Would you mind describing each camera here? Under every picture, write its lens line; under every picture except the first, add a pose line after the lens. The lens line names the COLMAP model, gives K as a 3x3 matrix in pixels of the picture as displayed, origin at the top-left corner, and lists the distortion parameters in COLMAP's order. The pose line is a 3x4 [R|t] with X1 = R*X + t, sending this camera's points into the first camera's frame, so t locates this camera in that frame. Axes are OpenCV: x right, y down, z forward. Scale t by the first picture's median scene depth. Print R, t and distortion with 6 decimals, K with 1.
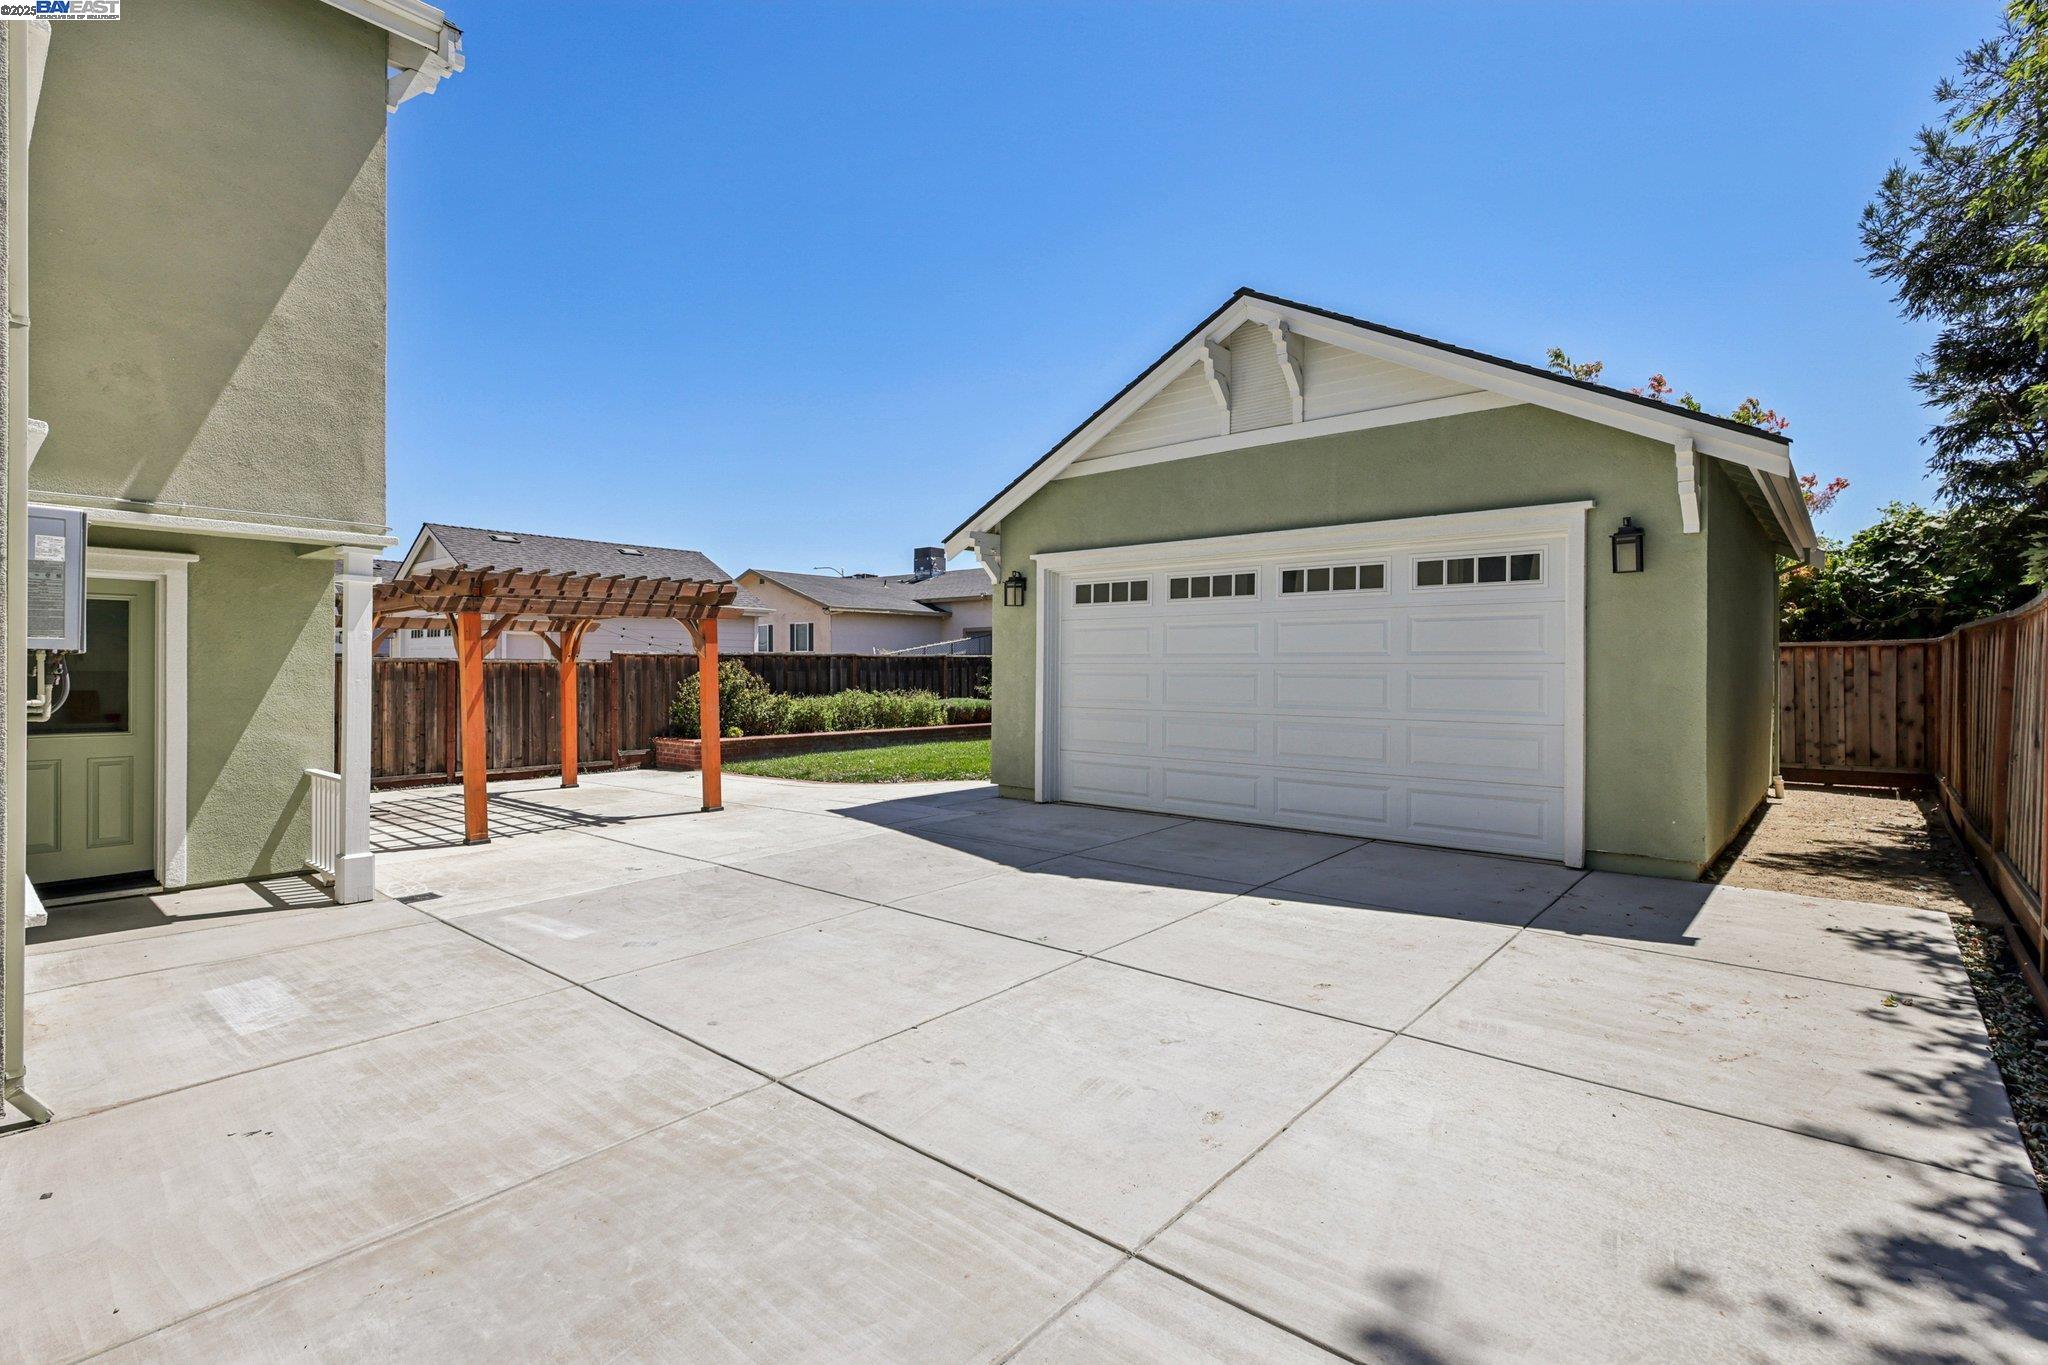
lens RADIAL K [[961.4, 0, 1018.3], [0, 961.4, 667.0], [0, 0, 1]] dist [0.000414, 0.000251]
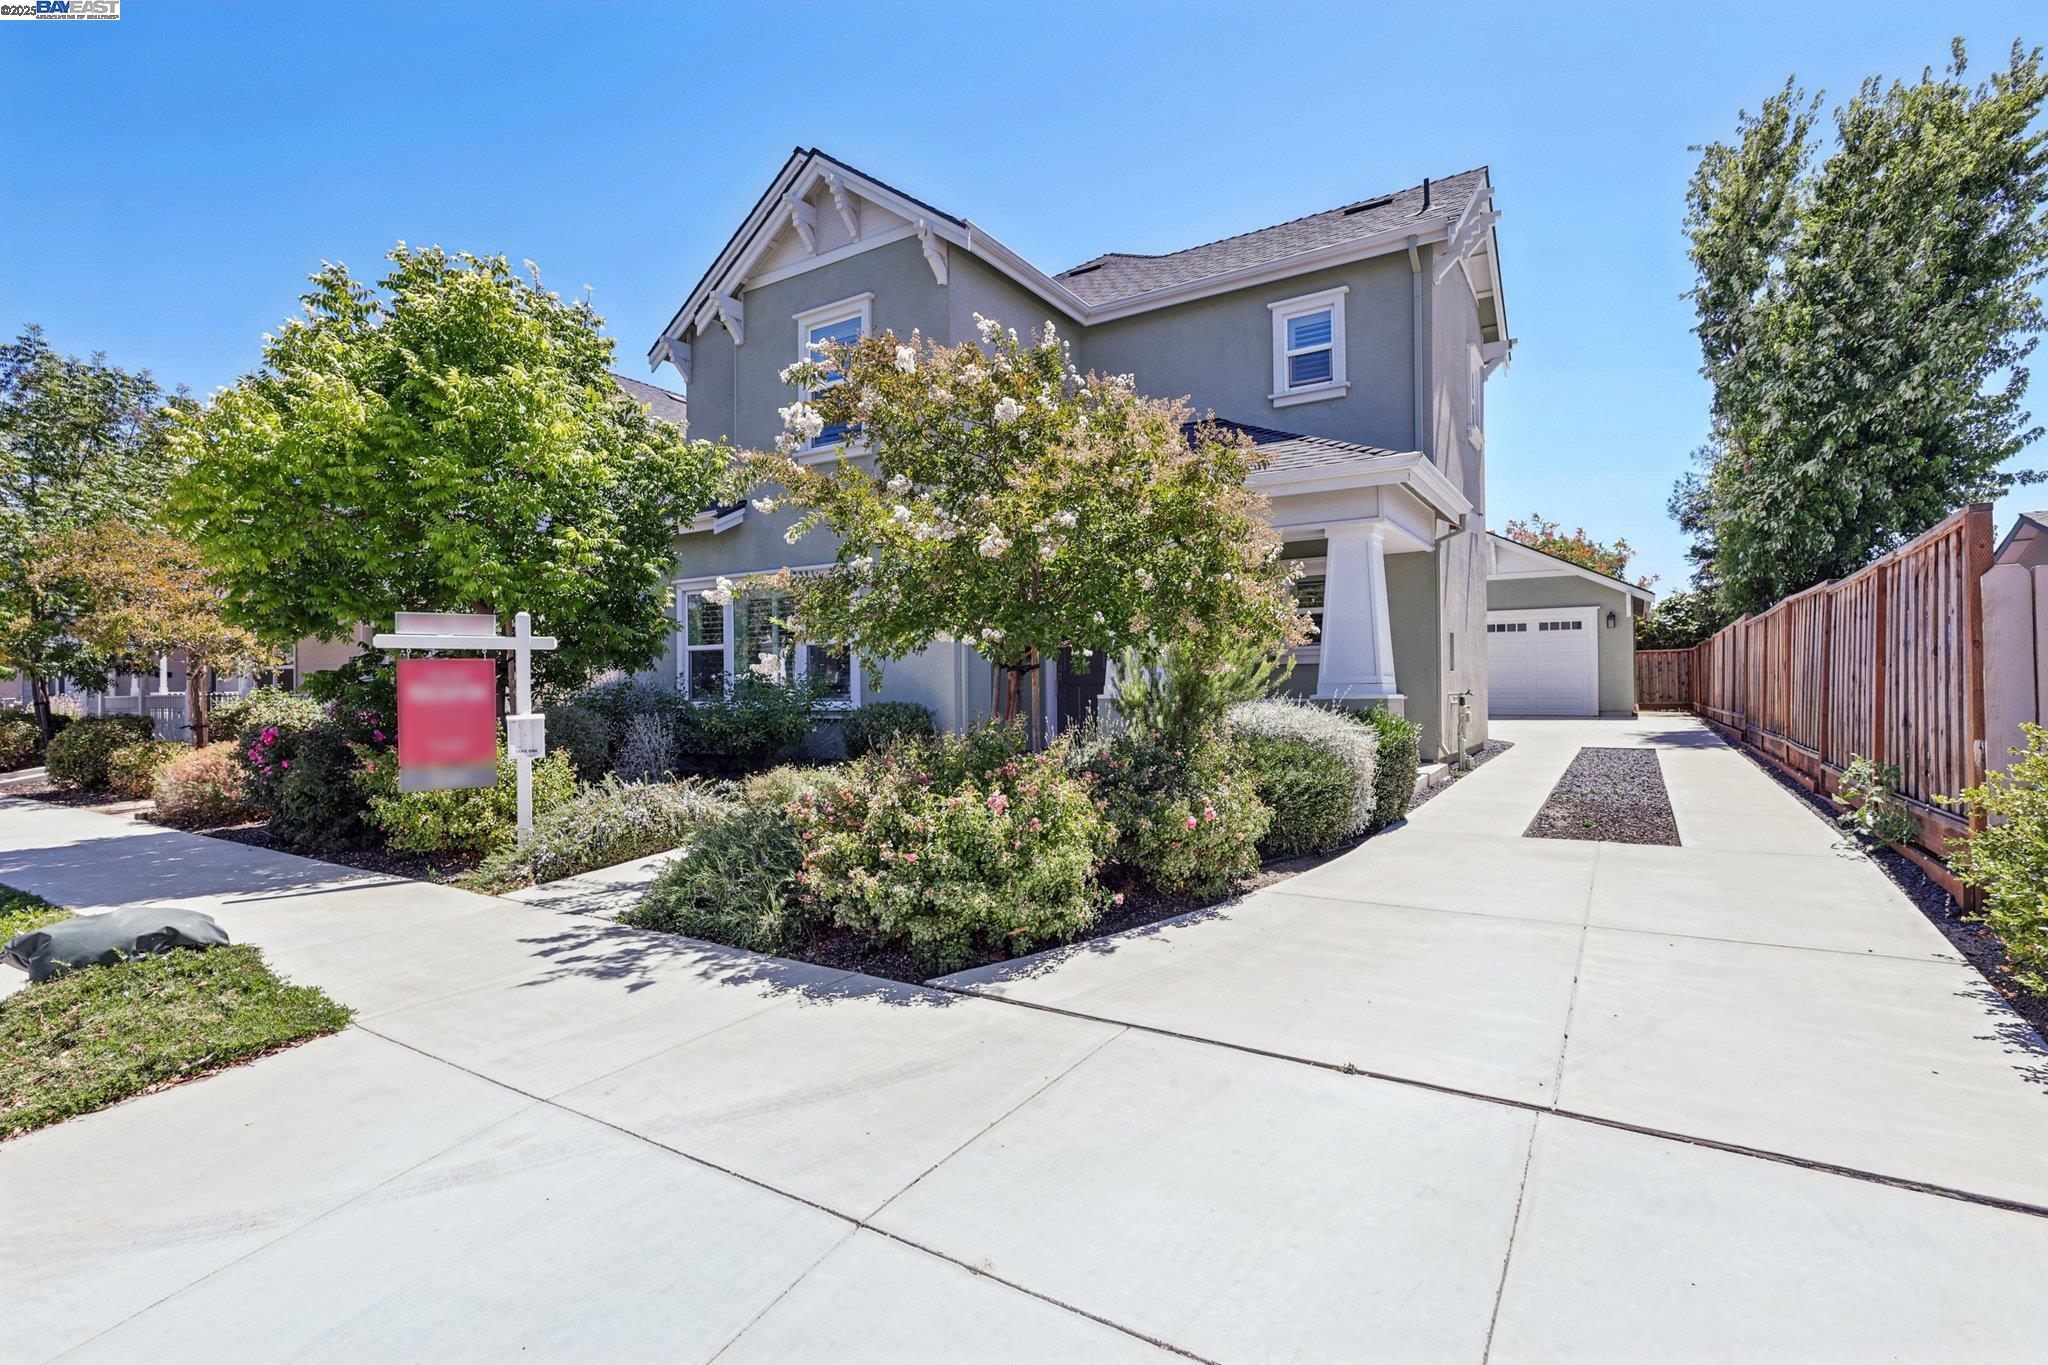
lens RADIAL K [[951.2, 0, 1024.0], [0, 951.2, 682.5], [0, 0, 1]] dist [0.011978, 0.000039]
pose [[0.988720, -0.008446, 0.149540, -1.404592], [0.009200, 0.999948, -0.004348, 0.066476], [-0.149495, 0.005674, 0.988746, -1.482223]]
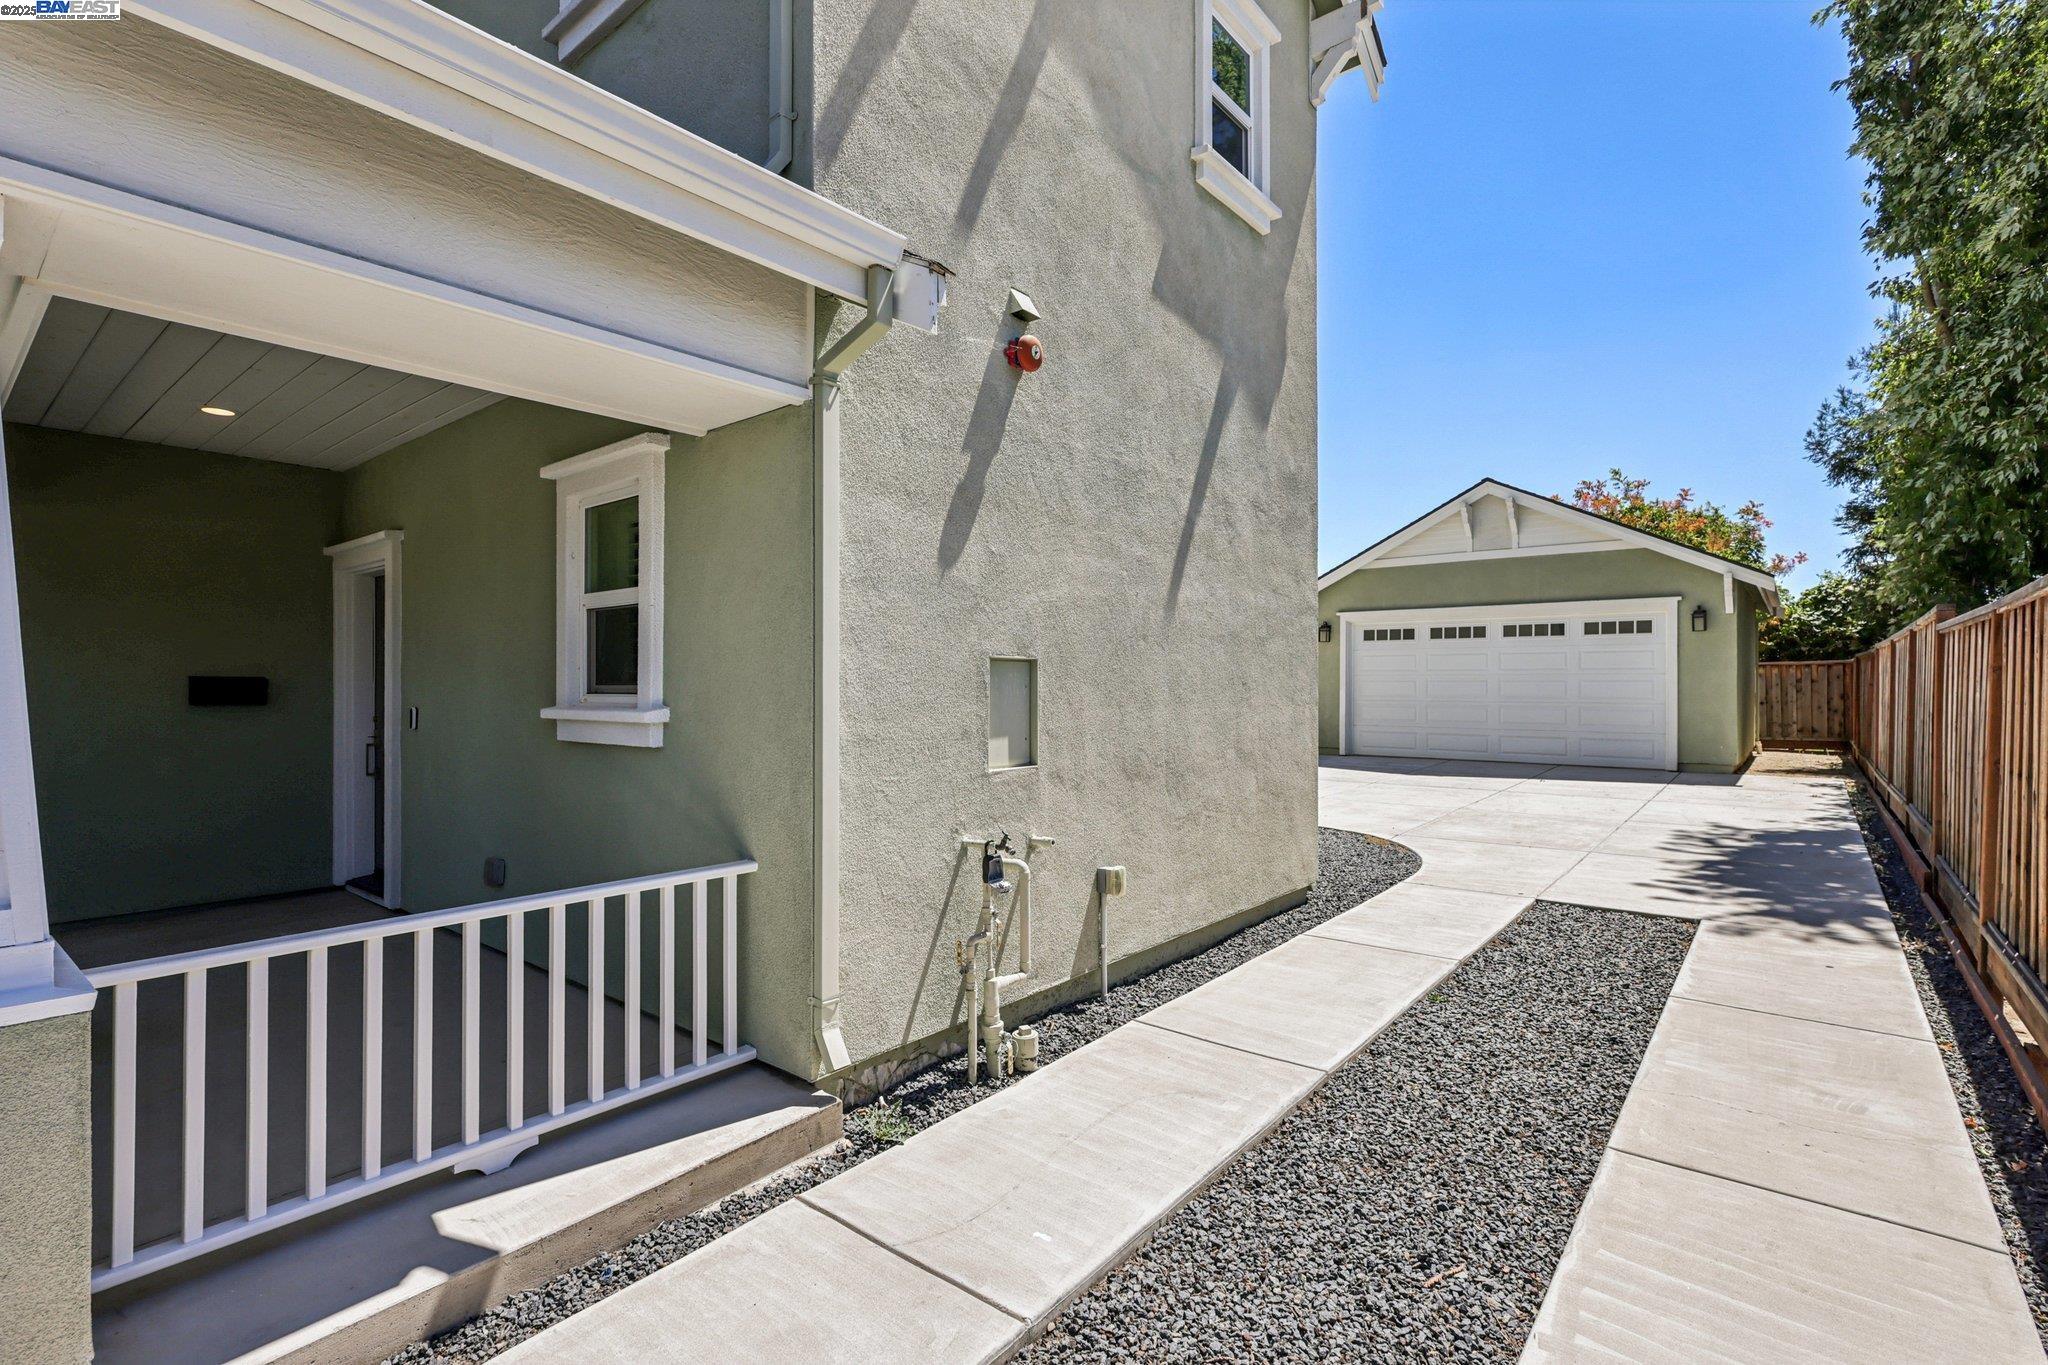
lens RADIAL K [[951.2, 0, 1024.0], [0, 951.2, 682.5], [0, 0, 1]] dist [0.011978, 0.000039]
pose [[0.999384, -0.001387, 0.035056, -0.680701], [0.001438, 0.999998, -0.001405, 0.012250], [-0.035054, 0.001455, 0.999384, -0.776664]]
